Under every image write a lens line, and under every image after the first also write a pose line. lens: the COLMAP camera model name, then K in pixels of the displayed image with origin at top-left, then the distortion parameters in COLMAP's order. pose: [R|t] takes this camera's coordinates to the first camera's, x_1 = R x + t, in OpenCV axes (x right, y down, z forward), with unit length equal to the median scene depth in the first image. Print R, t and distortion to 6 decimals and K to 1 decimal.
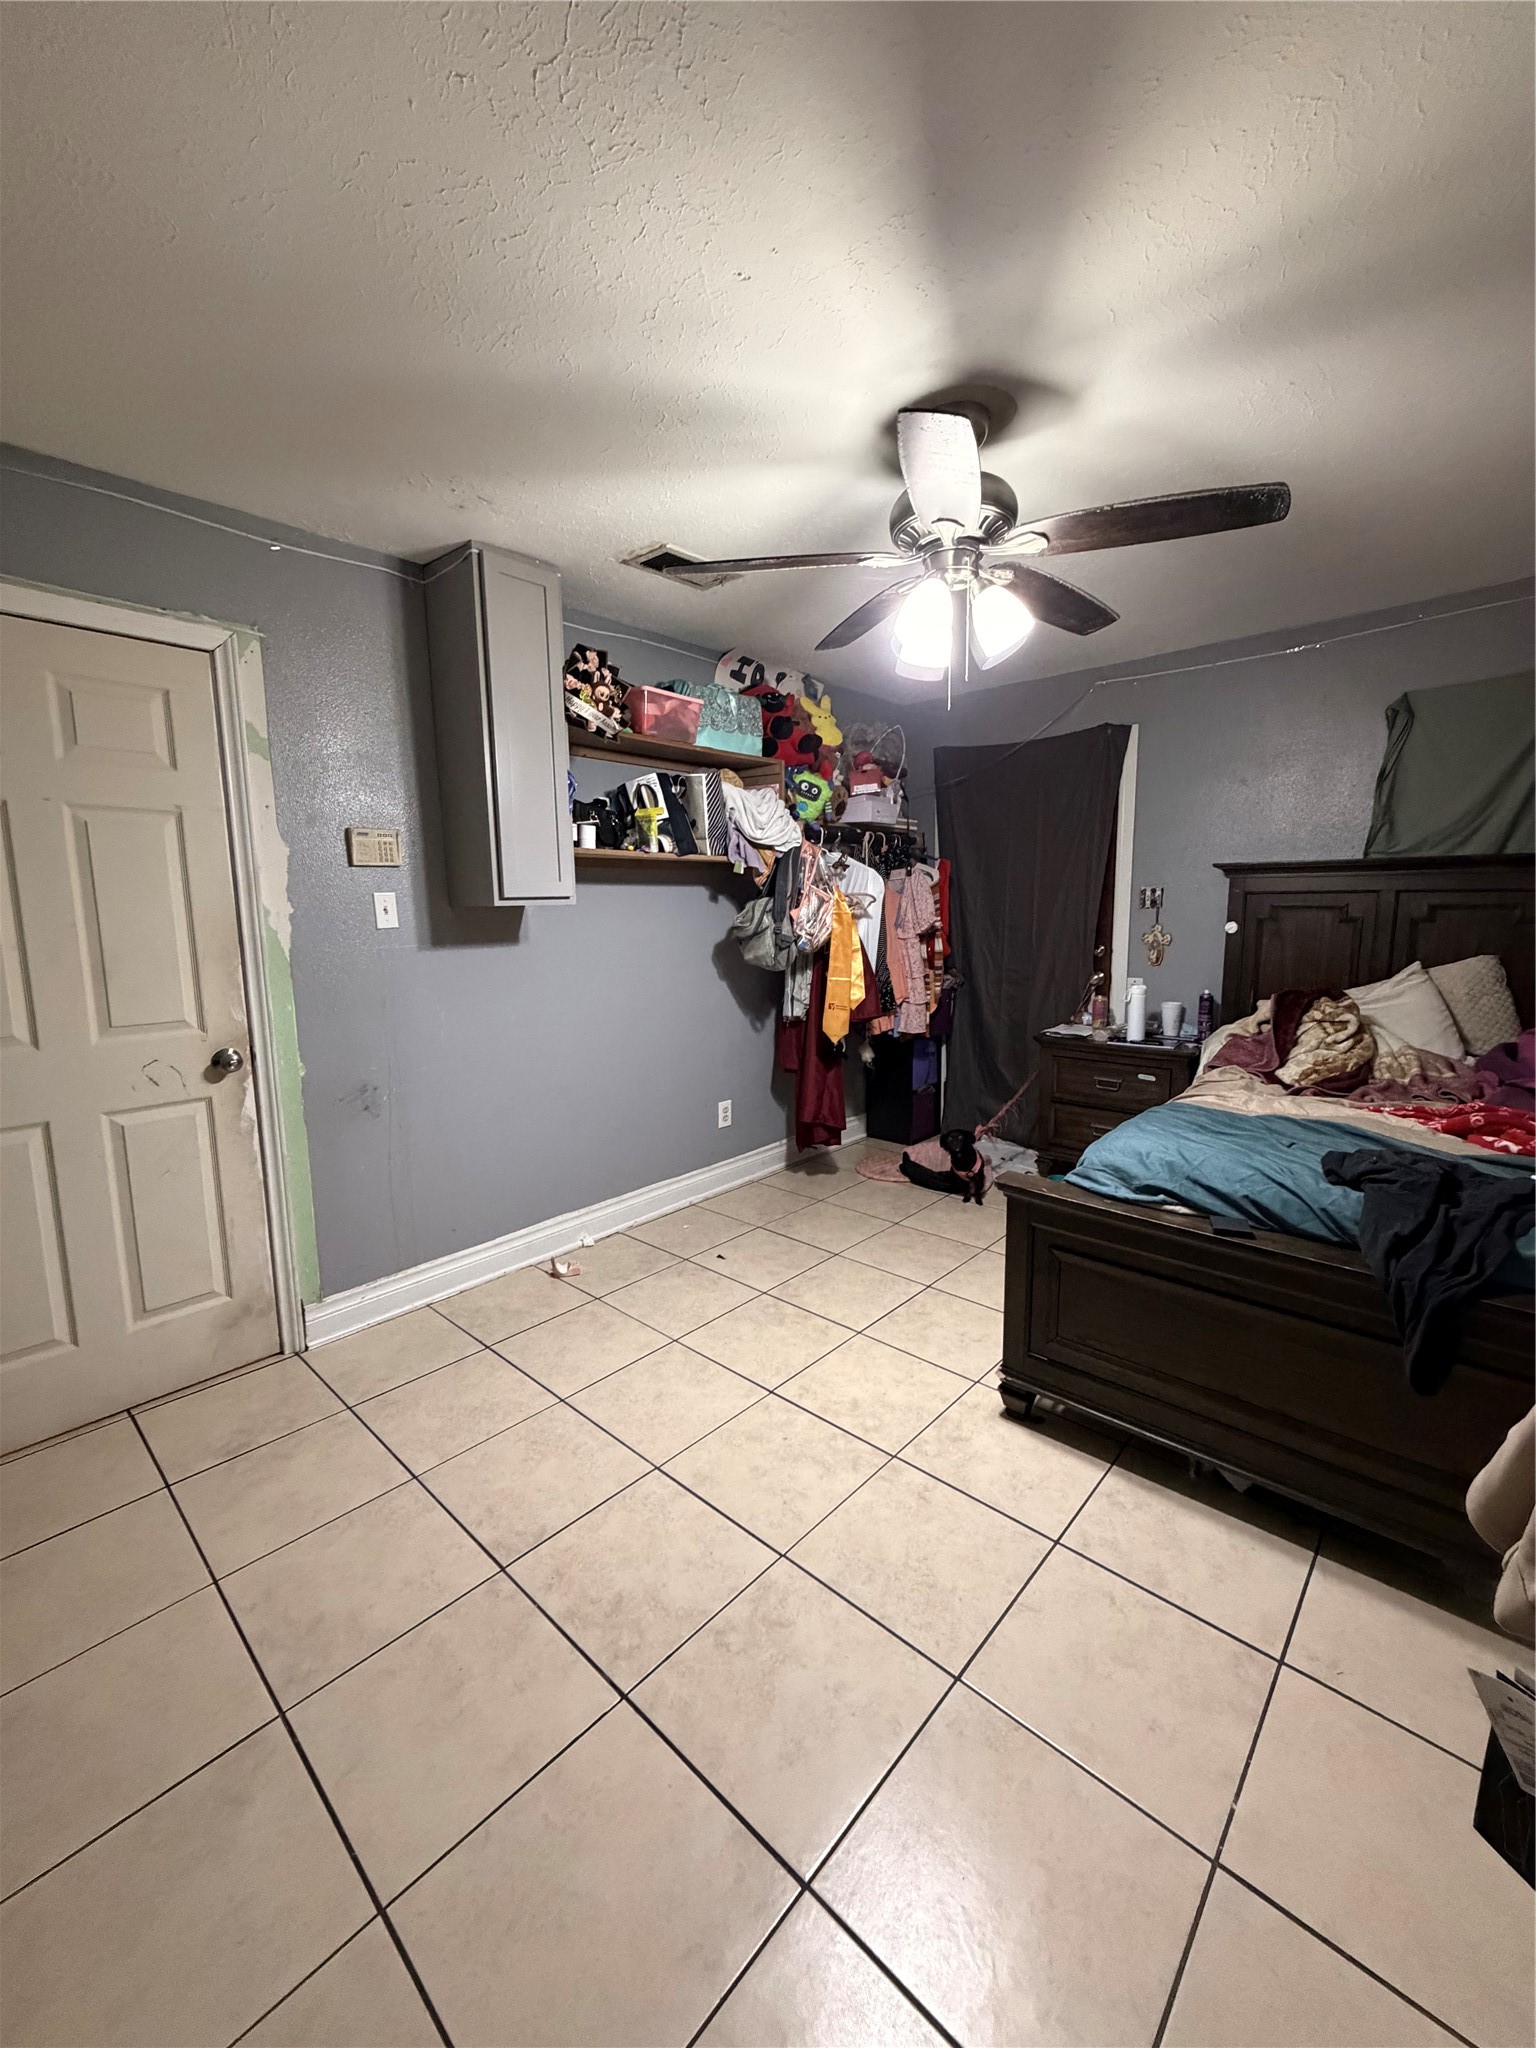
lens RADIAL K [[812.5, 0, 768.1], [0, 812.5, 1022.2], [0, 0, 1]] dist [-0.001115, 0.000386]
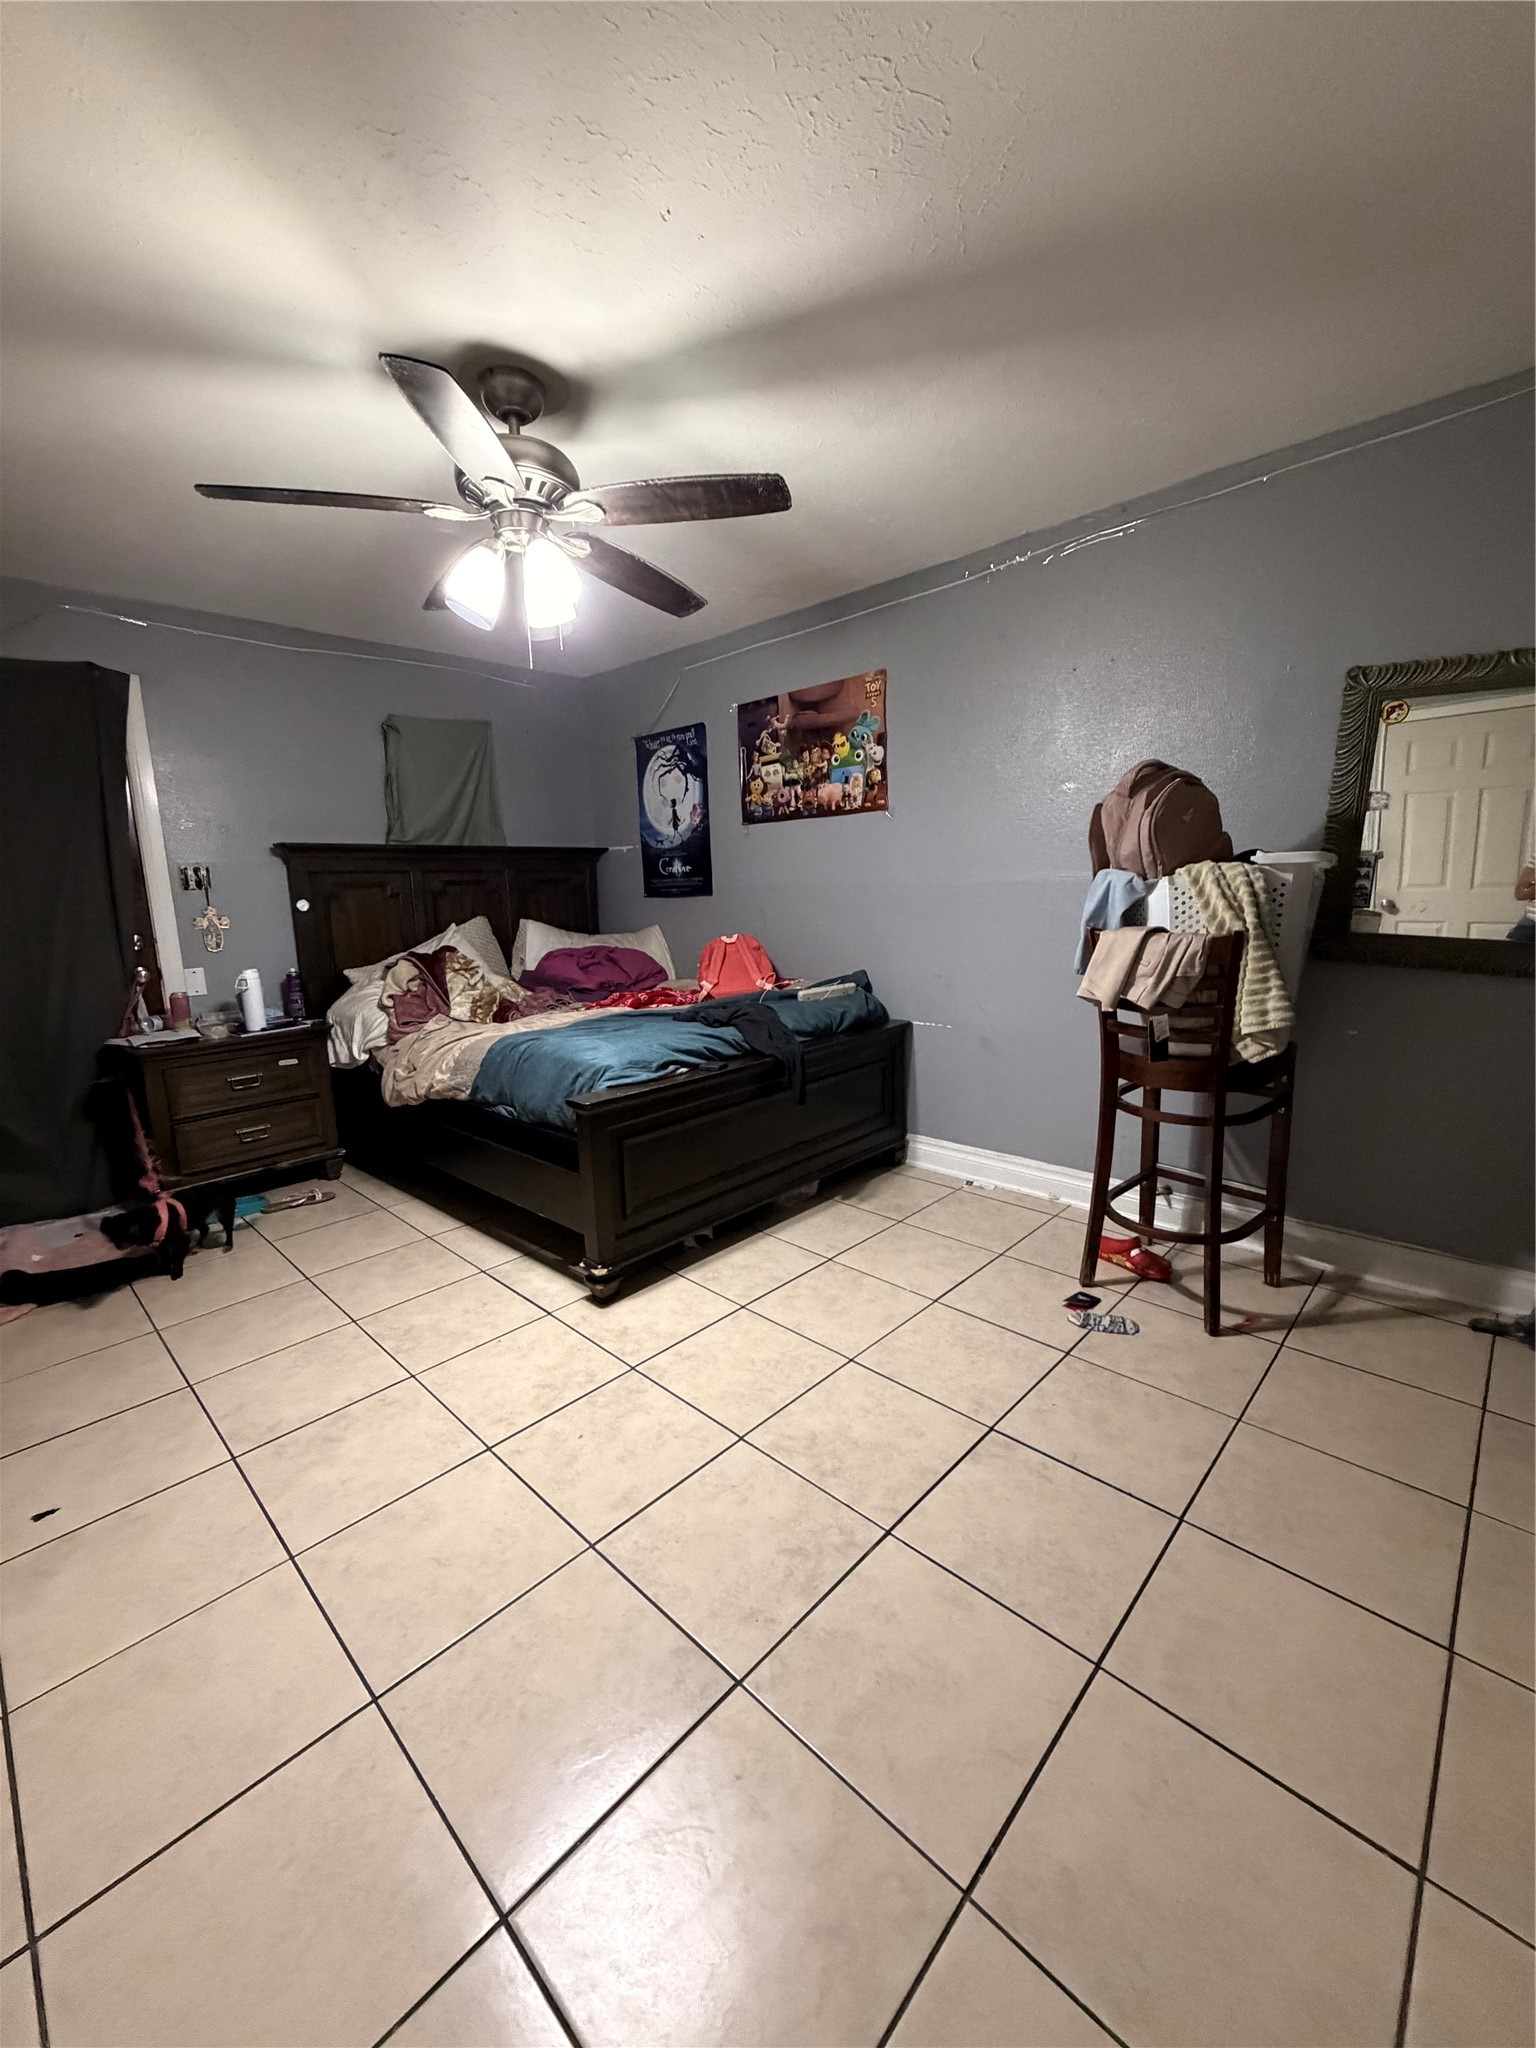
lens RADIAL K [[812.5, 0, 764.2], [0, 812.5, 1016.6], [0, 0, 1]] dist [-0.001115, 0.000386]
pose [[0.028869, -0.154461, 0.987577, -0.550692], [0.176333, 0.973281, 0.147071, -0.031787], [-0.983907, 0.169897, 0.055335, 0.455672]]
